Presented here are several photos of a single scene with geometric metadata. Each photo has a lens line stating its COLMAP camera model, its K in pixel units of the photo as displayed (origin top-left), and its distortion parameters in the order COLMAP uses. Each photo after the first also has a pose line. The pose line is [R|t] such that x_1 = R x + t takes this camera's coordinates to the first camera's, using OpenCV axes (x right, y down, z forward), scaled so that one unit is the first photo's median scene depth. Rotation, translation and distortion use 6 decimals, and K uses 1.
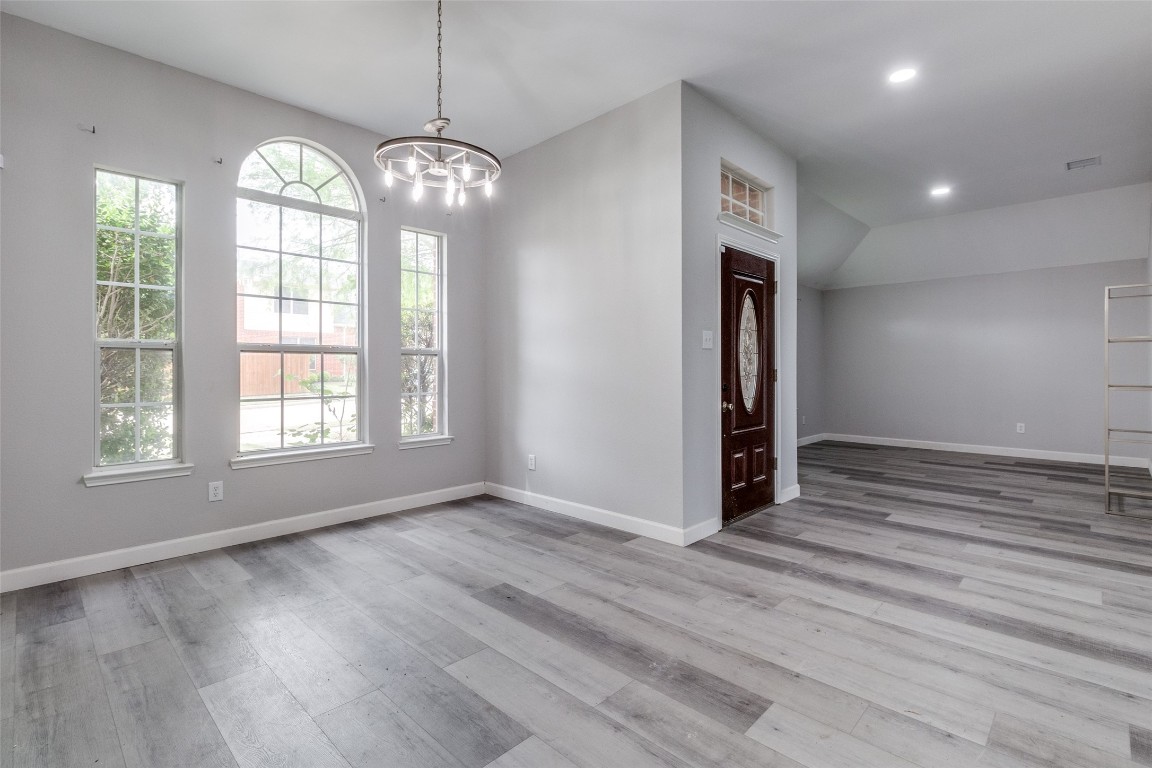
lens RADIAL K [[543.9, 0, 558.1], [0, 543.9, 378.8], [0, 0, 1]] dist [0.002619, -0.000520]
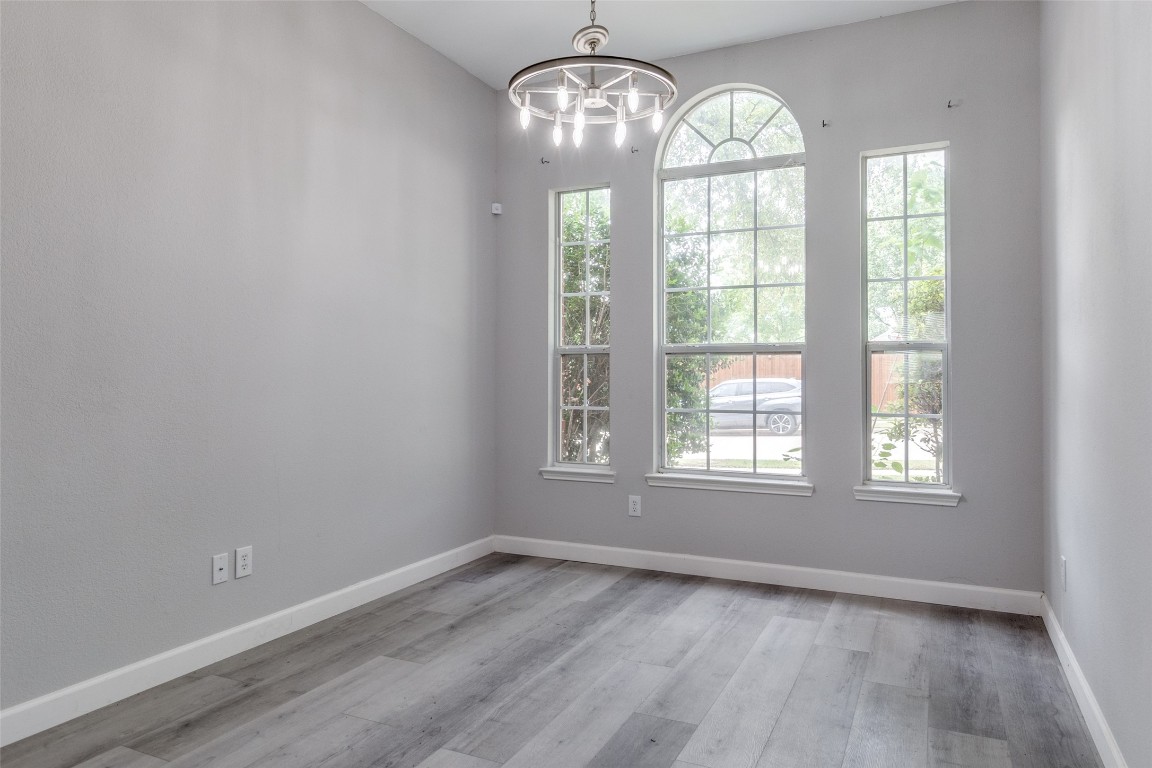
lens RADIAL K [[729.0, 0, 580.5], [0, 729.0, 383.3], [0, 0, 1]] dist [-0.001923, 0.003391]
pose [[0.341128, 0.011981, -0.939941, 0.478368], [-0.019339, 0.999797, 0.005726, -0.007213], [0.939818, 0.016224, 0.341290, 0.458901]]
